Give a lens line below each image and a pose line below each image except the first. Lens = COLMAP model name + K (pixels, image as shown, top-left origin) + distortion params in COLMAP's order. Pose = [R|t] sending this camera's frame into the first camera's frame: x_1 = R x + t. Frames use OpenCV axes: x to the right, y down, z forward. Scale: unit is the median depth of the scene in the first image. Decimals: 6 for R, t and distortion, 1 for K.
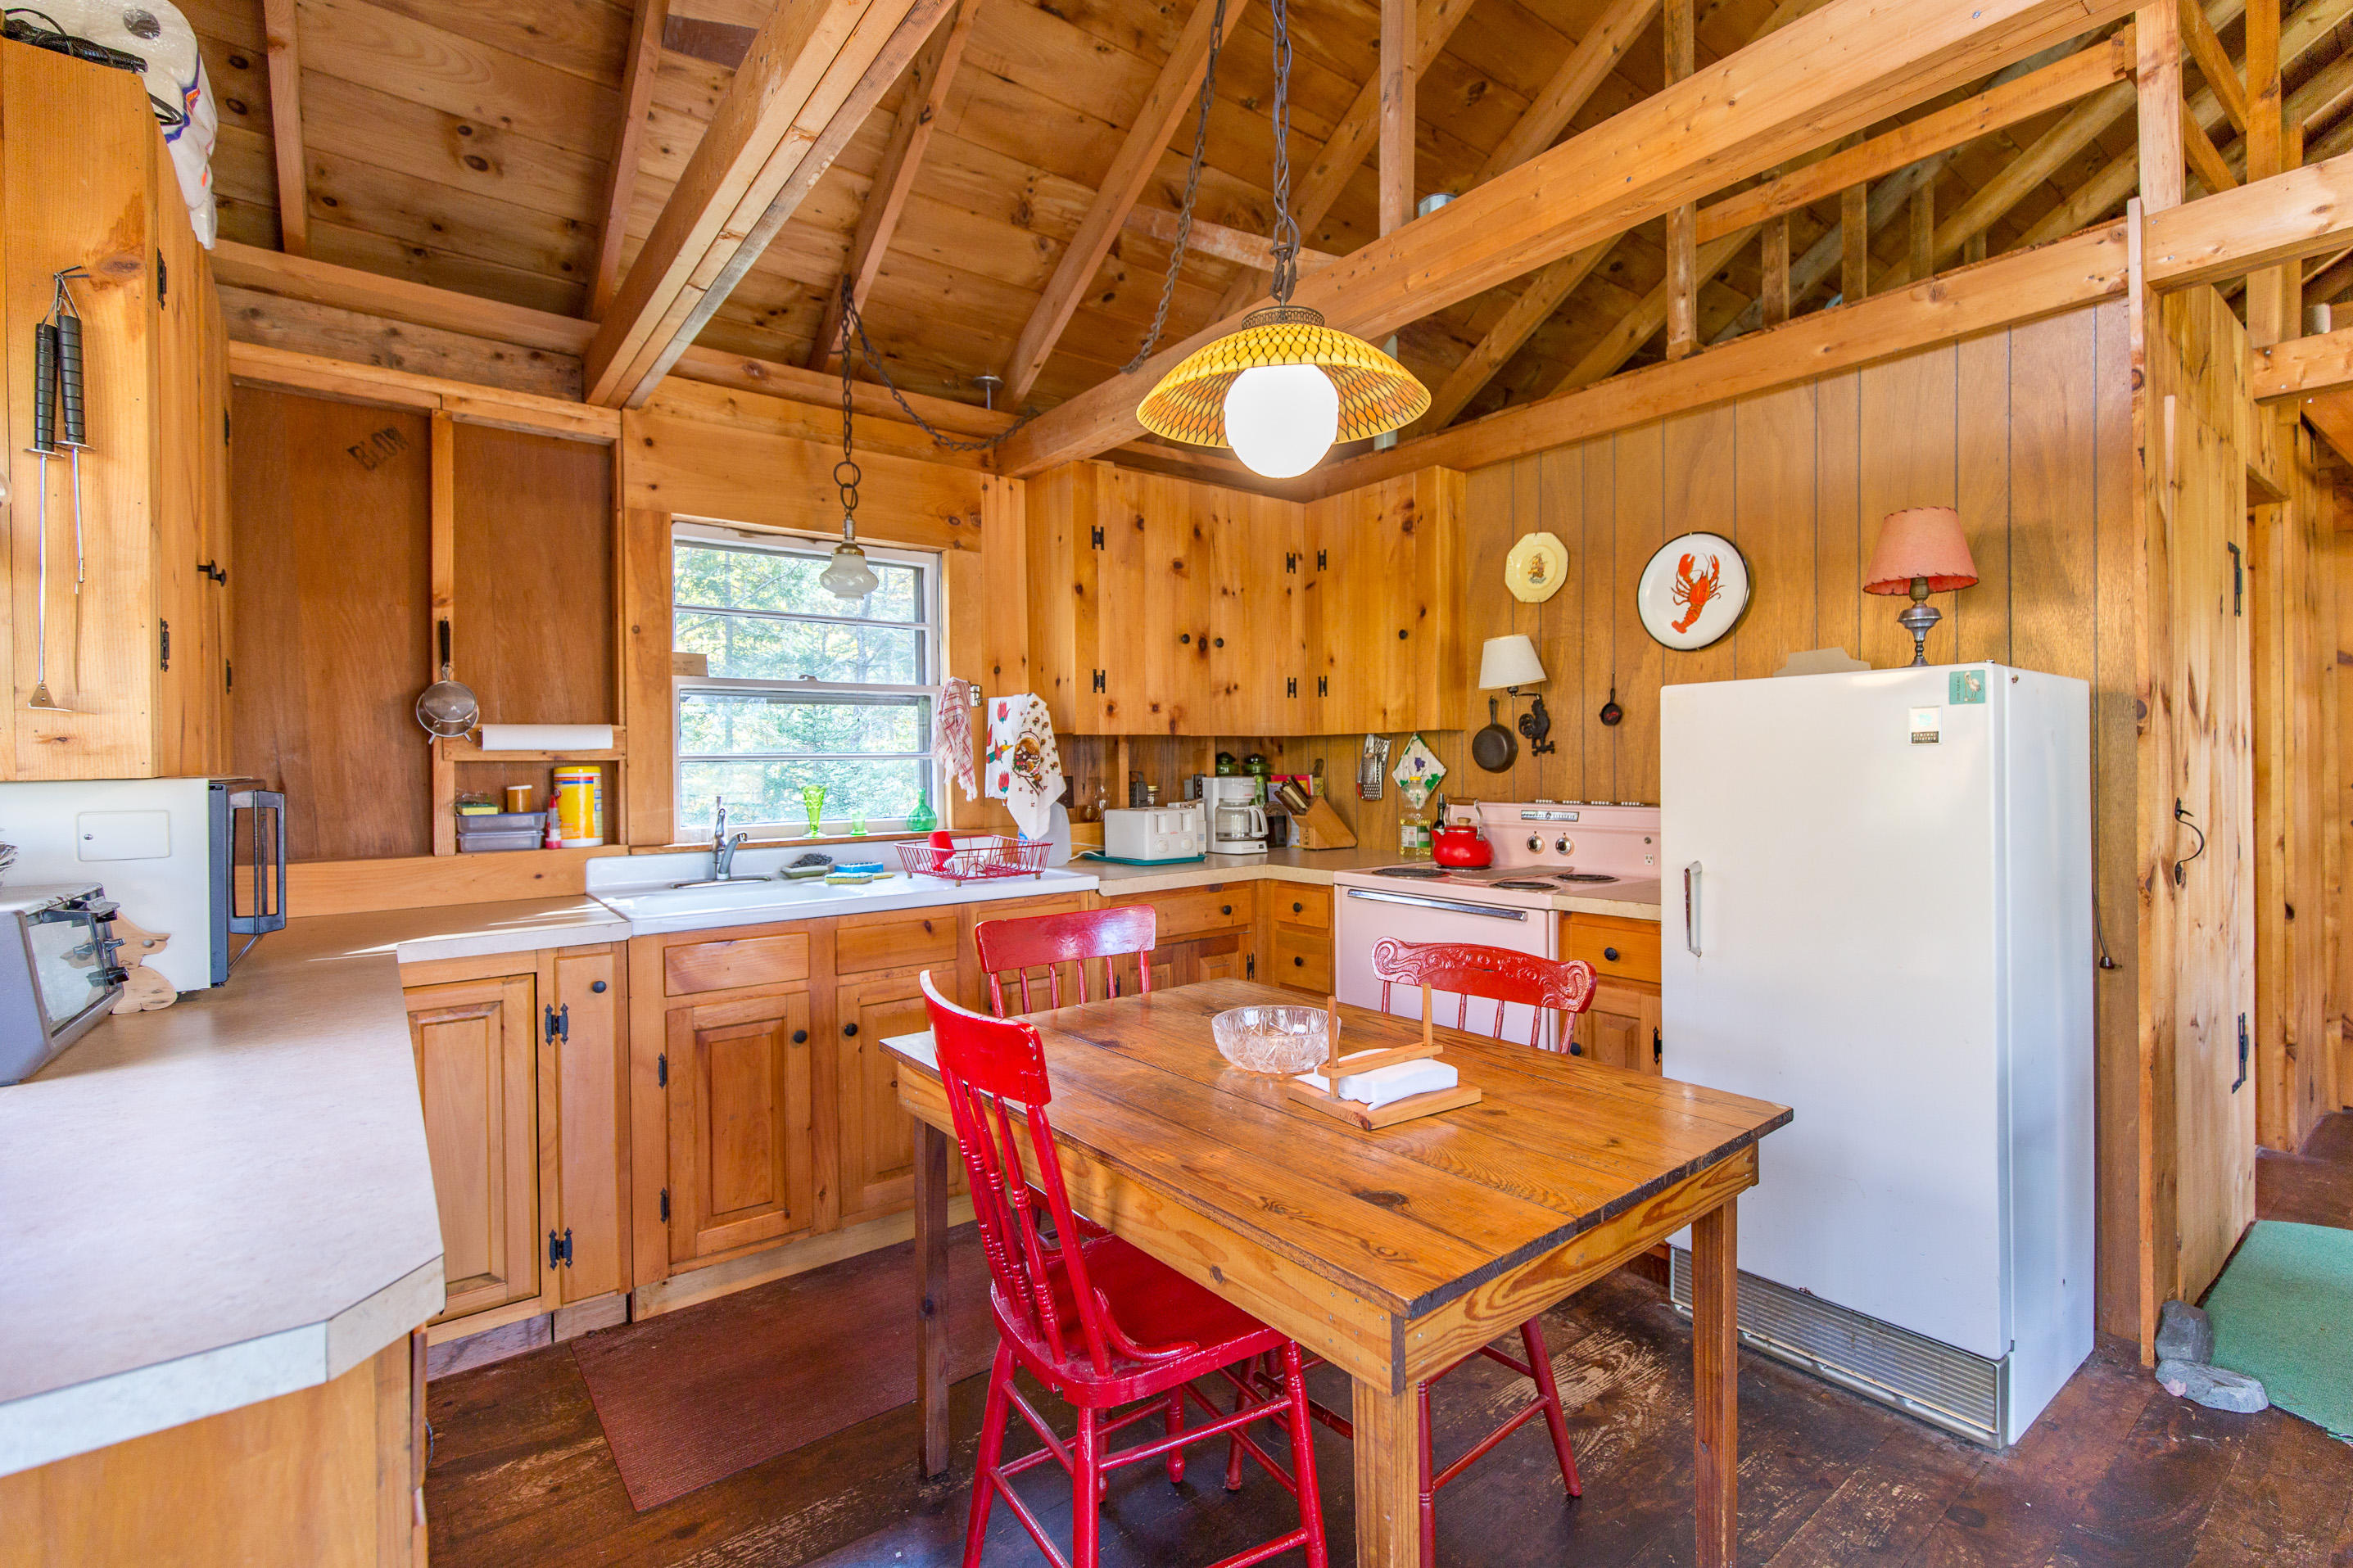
lens RADIAL K [[1068.2, 0, 1175.3], [0, 1068.2, 776.1], [0, 0, 1]] dist [0.003039, 0.001431]
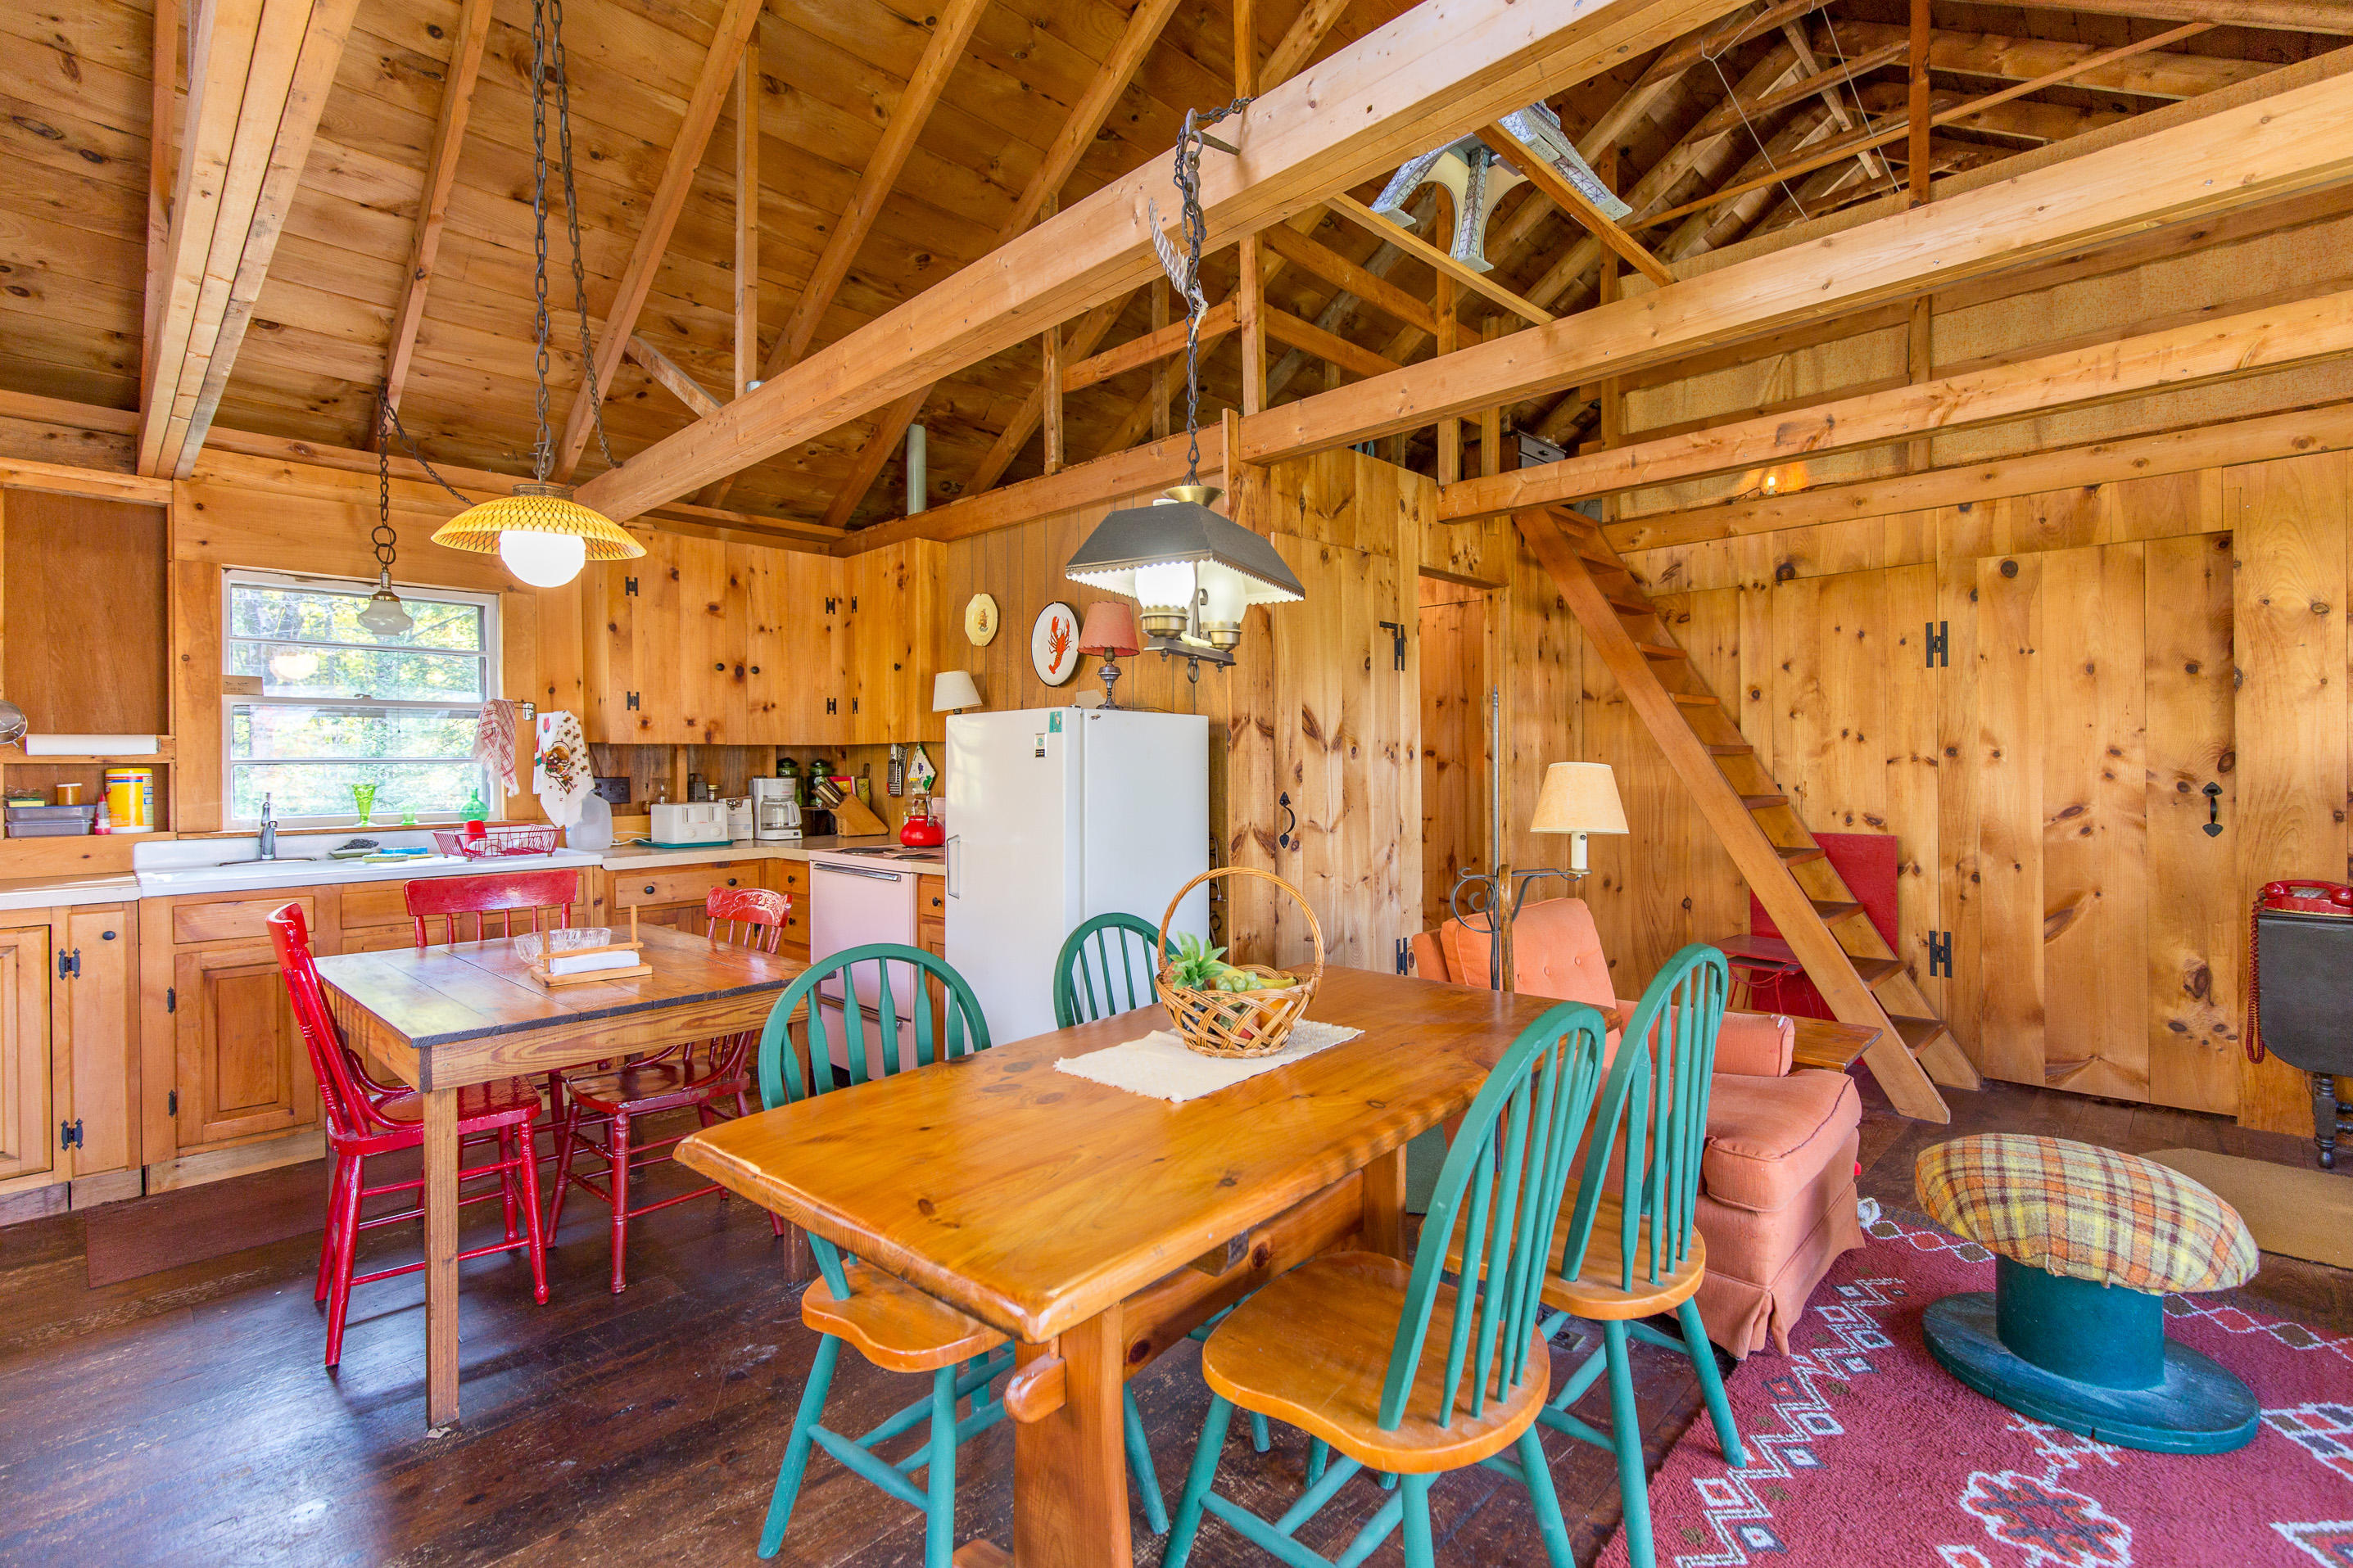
lens RADIAL K [[1068.2, 0, 1179.3], [0, 1068.2, 775.3], [0, 0, 1]] dist [0.003039, 0.001431]
pose [[0.988965, 0.001930, 0.148137, 0.435195], [-0.001481, 0.999994, -0.003138, 0.001275], [-0.148142, 0.002884, 0.988962, -0.385268]]
